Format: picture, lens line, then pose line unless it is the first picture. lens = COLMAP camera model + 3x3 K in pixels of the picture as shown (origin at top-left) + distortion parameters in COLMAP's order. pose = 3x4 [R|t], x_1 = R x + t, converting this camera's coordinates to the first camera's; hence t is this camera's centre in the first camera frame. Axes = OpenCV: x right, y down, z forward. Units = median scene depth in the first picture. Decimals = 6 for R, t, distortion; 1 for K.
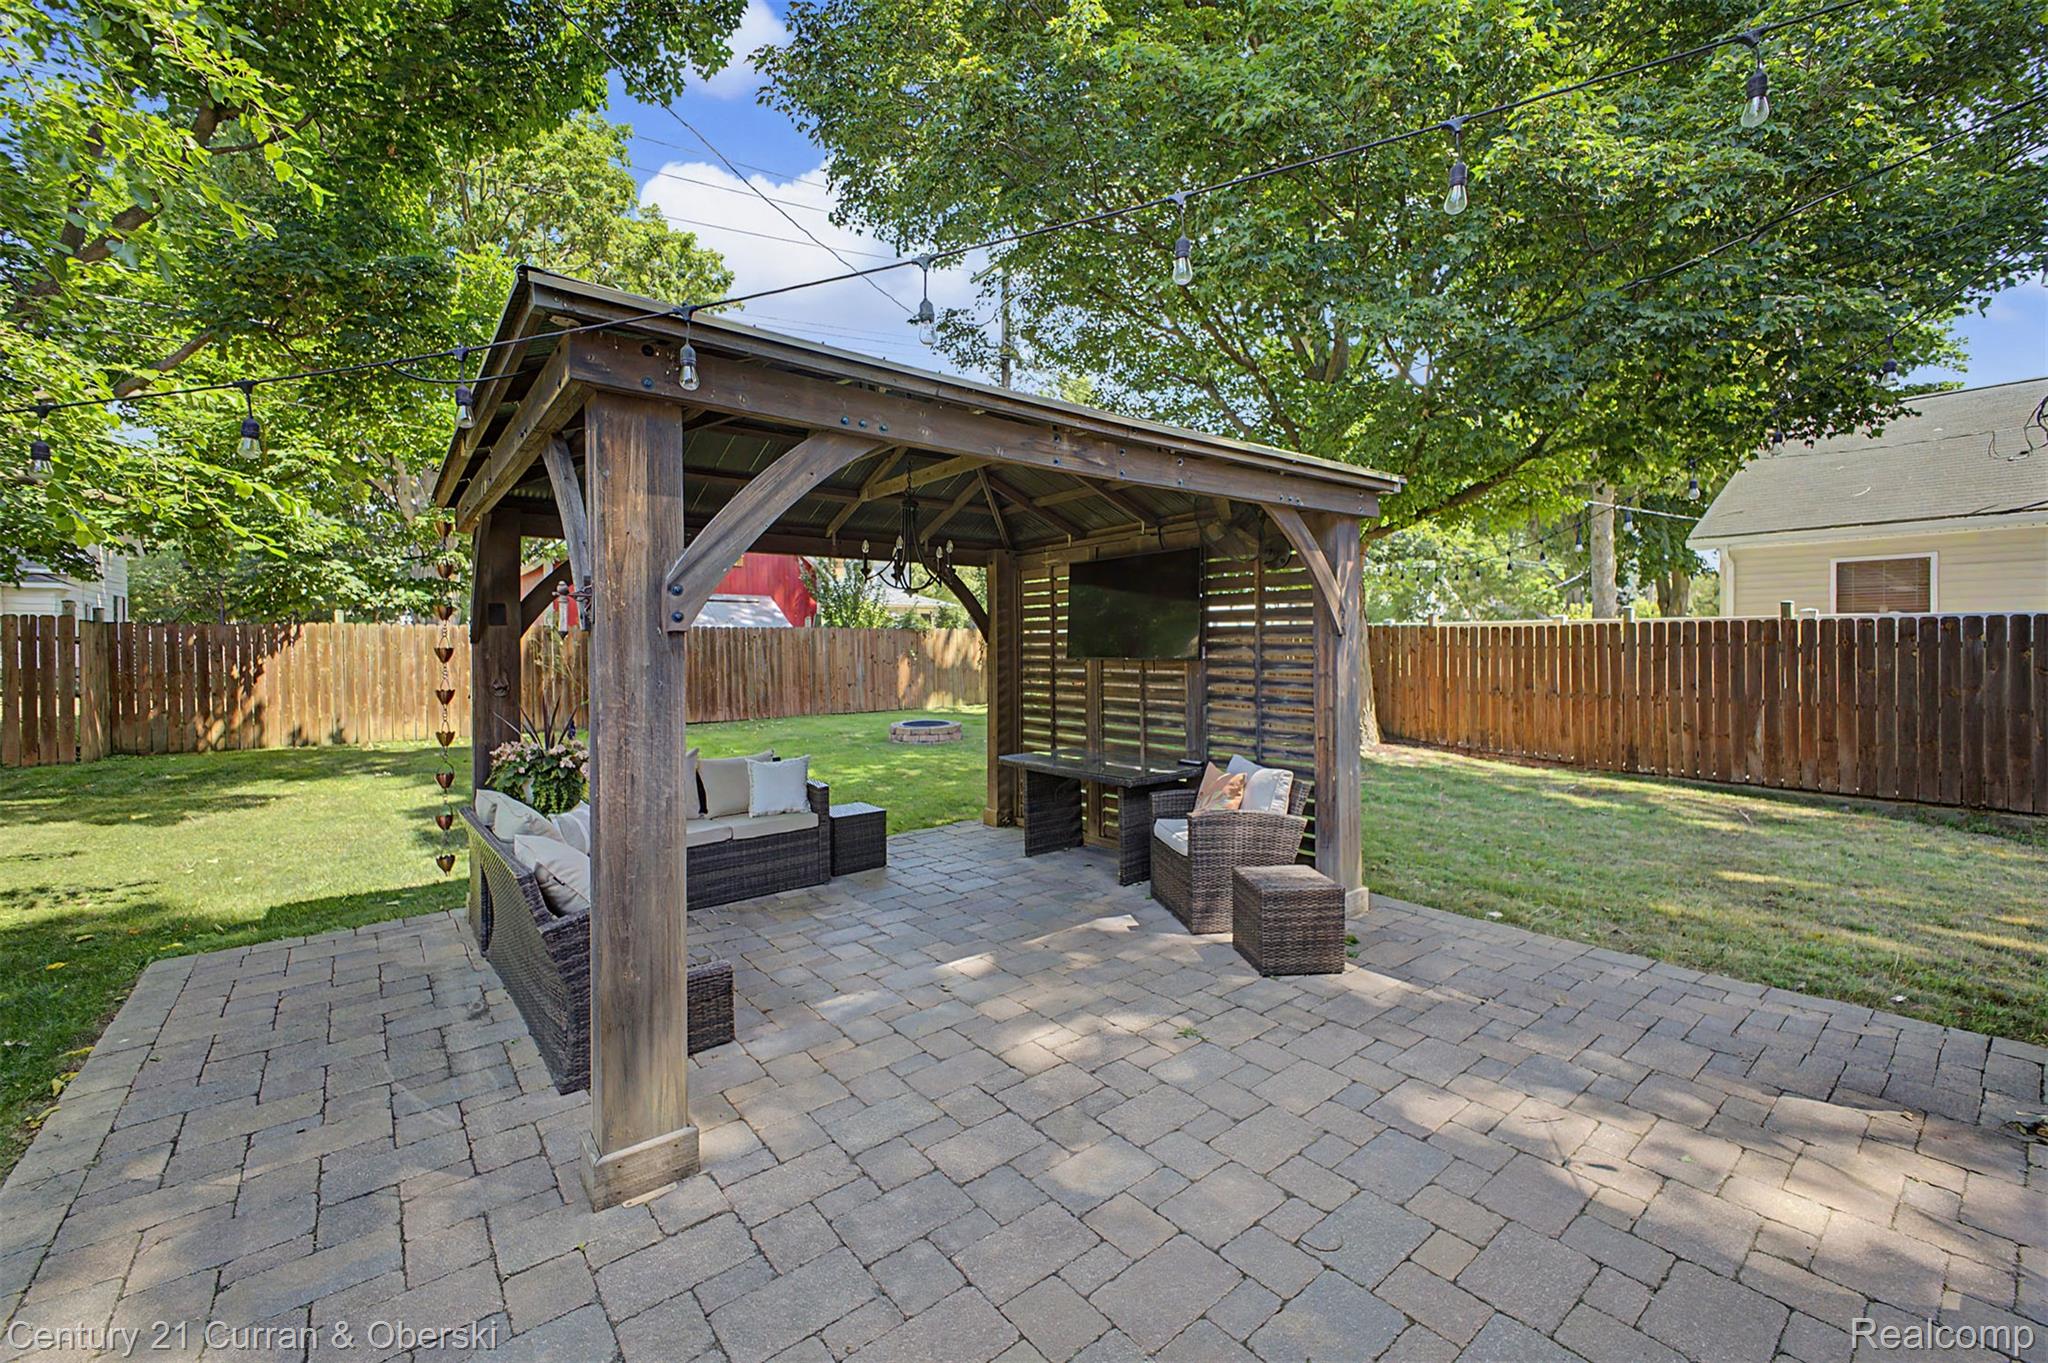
lens RADIAL K [[836.1, 0, 1013.0], [0, 836.1, 678.0], [0, 0, 1]] dist [0.006664, -0.000586]
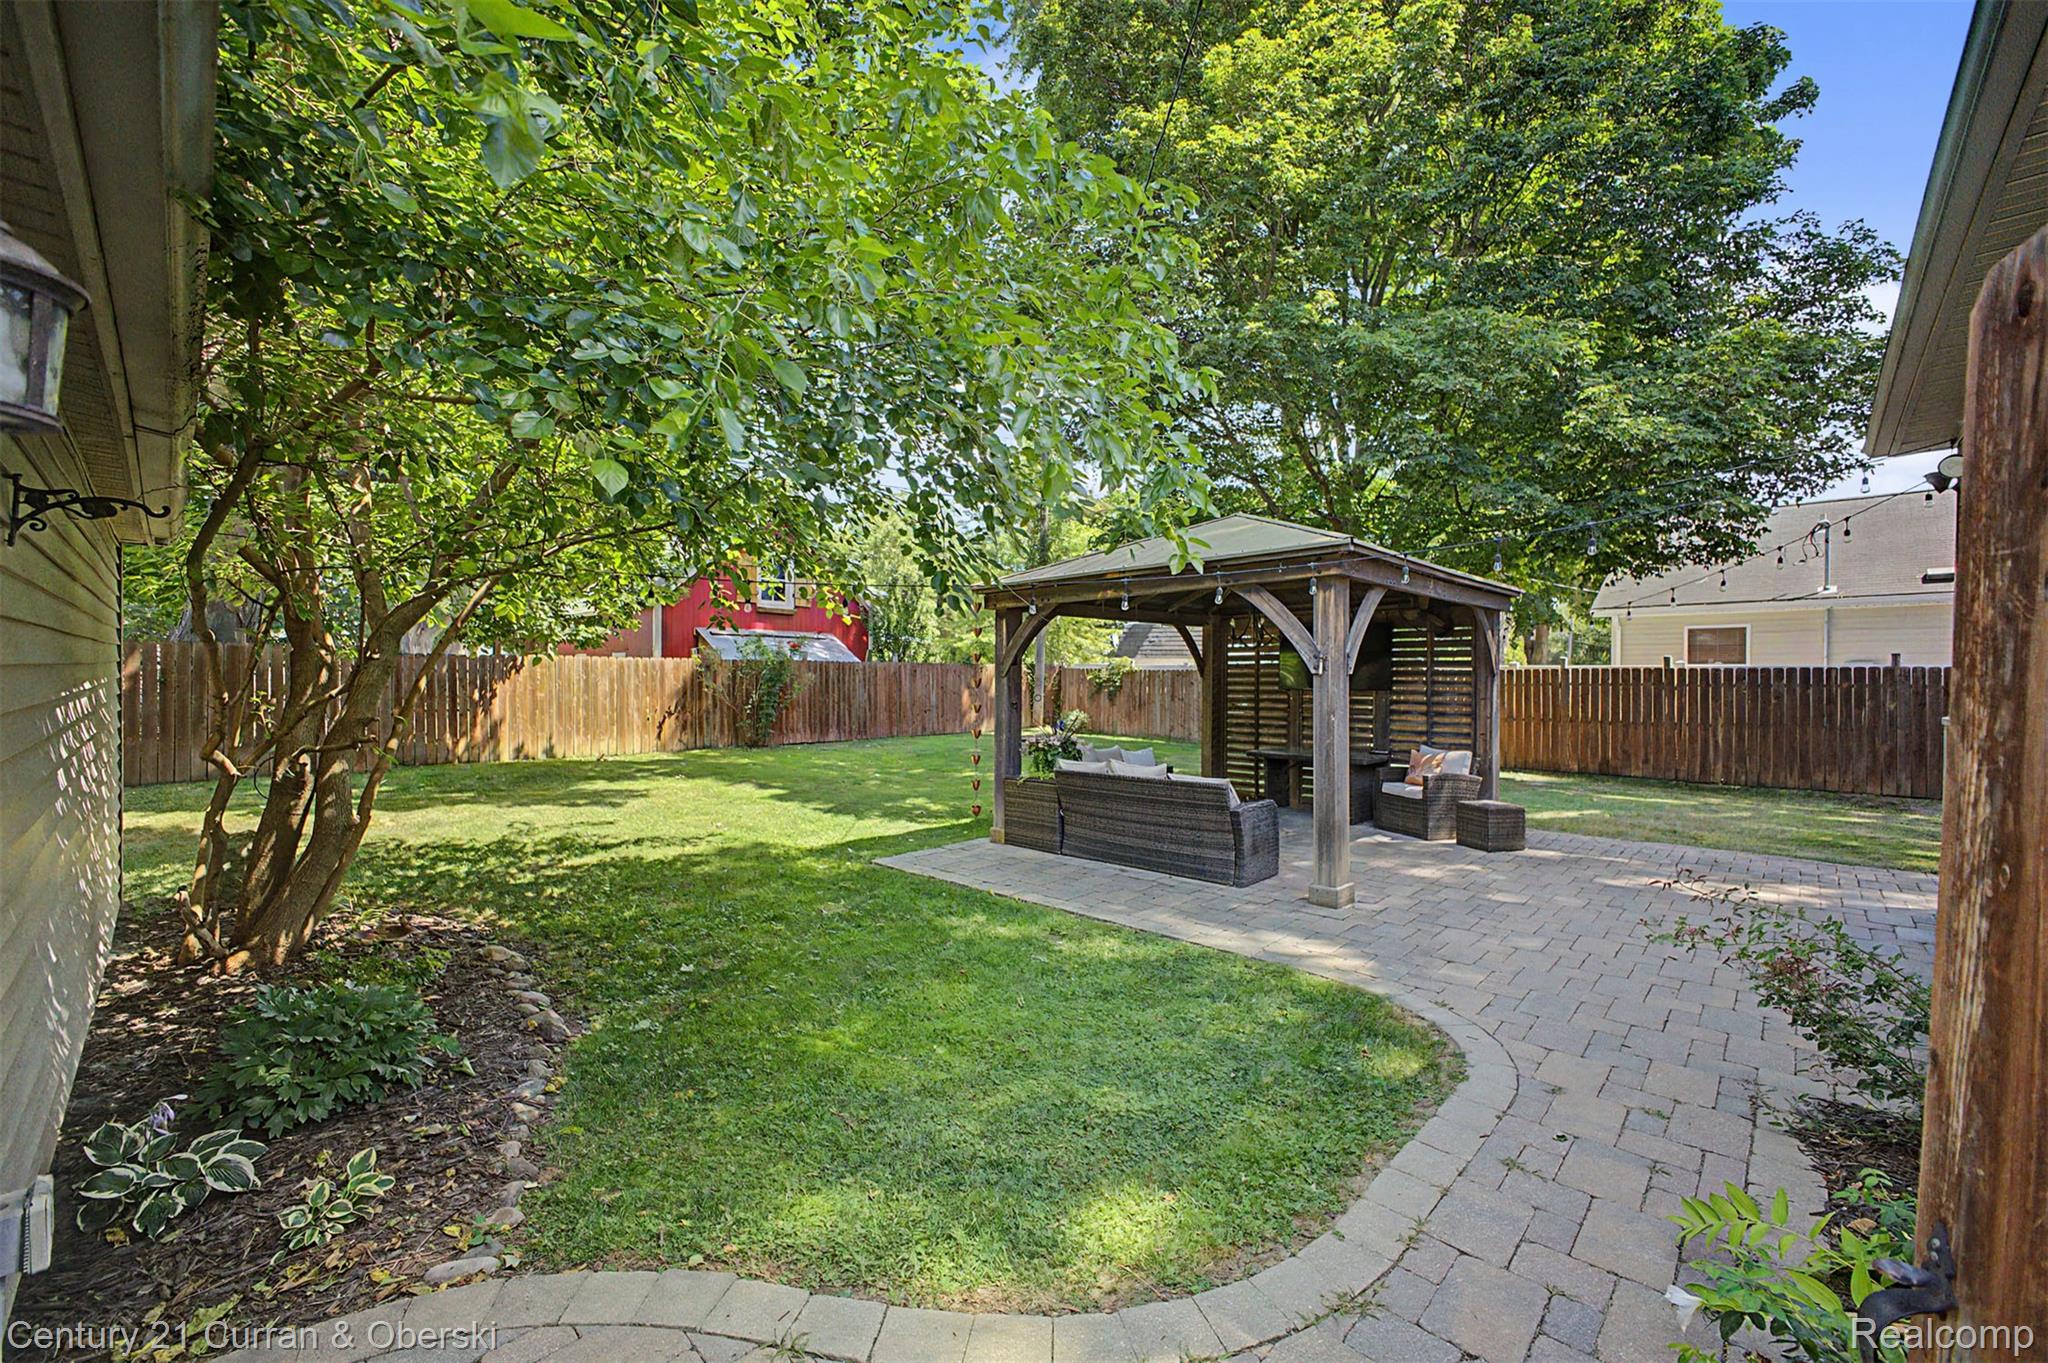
lens RADIAL K [[806.6, 0, 1025.7], [0, 806.6, 685.6], [0, 0, 1]] dist [0.014558, -0.000089]
pose [[0.989636, 0.009837, 0.143260, -0.378798], [-0.005226, 0.999457, -0.032527, 0.013572], [-0.143502, 0.031441, 0.989150, -0.250248]]
